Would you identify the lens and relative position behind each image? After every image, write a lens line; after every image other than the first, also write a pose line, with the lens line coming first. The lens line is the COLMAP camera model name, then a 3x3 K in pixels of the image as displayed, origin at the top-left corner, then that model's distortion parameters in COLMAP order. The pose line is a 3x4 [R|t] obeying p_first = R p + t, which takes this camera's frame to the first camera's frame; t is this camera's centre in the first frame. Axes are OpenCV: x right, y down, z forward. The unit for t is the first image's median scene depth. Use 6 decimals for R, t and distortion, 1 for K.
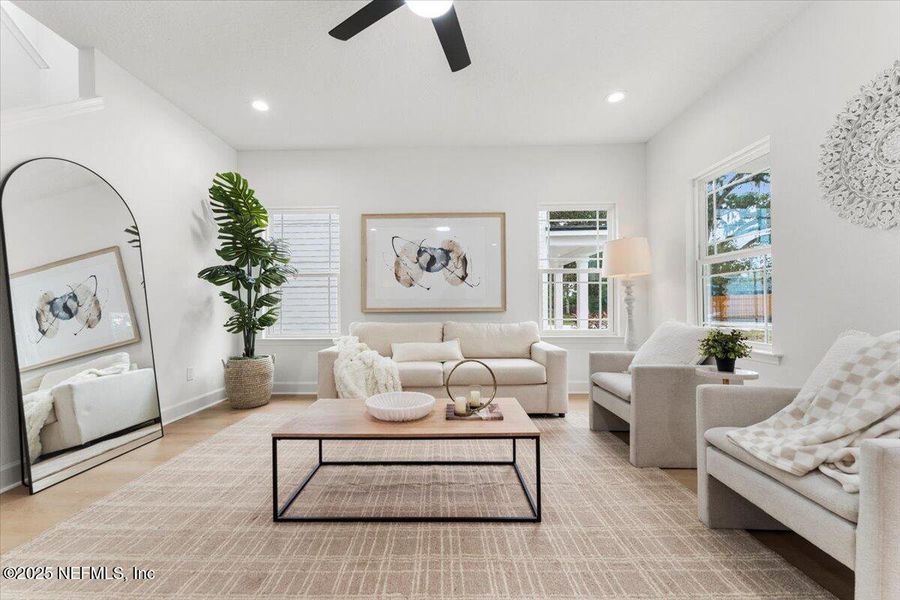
lens RADIAL K [[361.5, 0, 438.2], [0, 361.5, 303.5], [0, 0, 1]] dist [-0.001429, -0.000121]
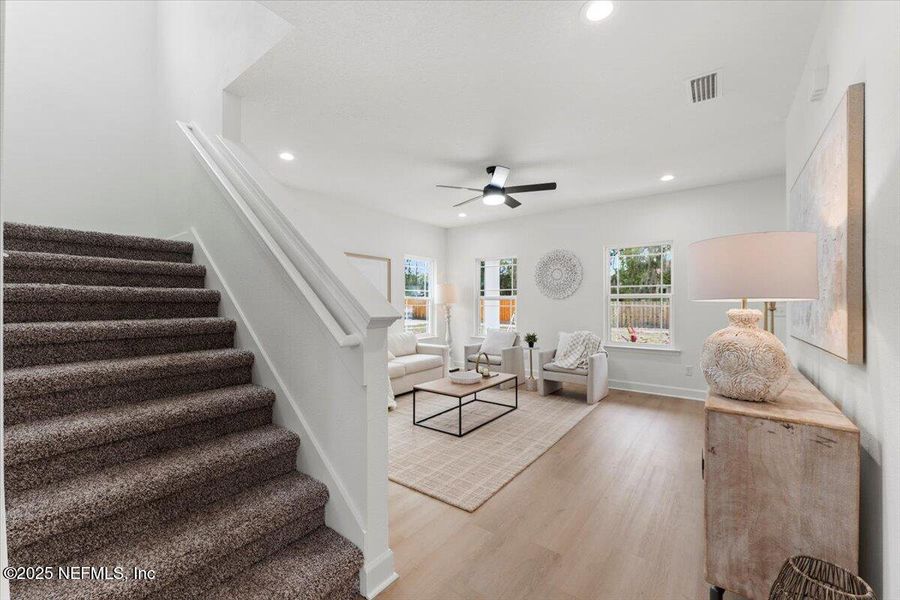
lens RADIAL K [[361.5, 0, 438.2], [0, 361.5, 303.5], [0, 0, 1]] dist [-0.001429, -0.000121]
pose [[0.605525, 0.004999, 0.795811, -0.969415], [-0.009429, 0.999955, 0.000893, -0.076520], [-0.795770, -0.008044, 0.605545, -0.072615]]
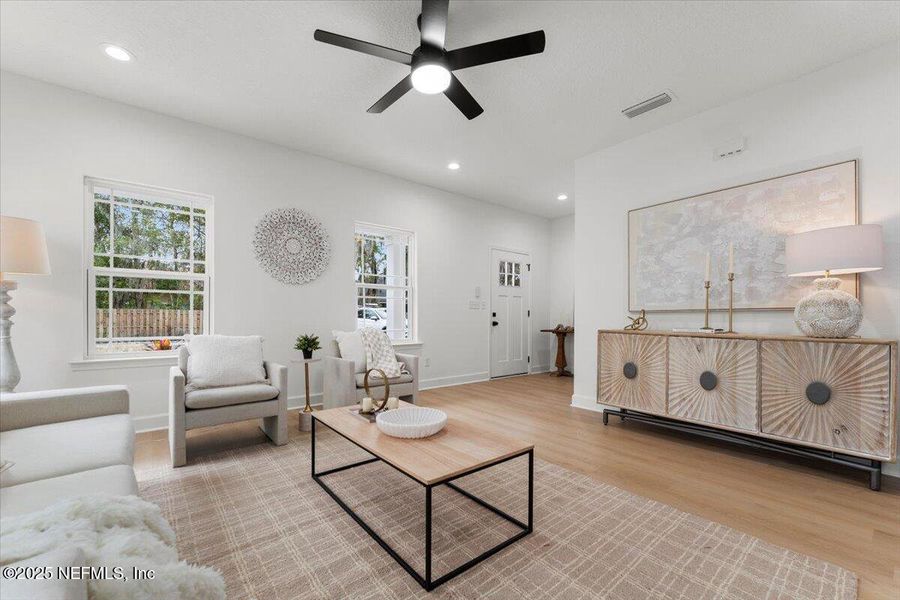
lens RADIAL K [[365.5, 0, 445.1], [0, 365.5, 321.1], [0, 0, 1]] dist [-0.000706, -0.000109]
pose [[-0.640328, 0.002709, 0.768097, -0.475383], [-0.000357, 0.999993, -0.003824, 0.009385], [-0.768101, -0.002723, -0.640322, 0.804445]]
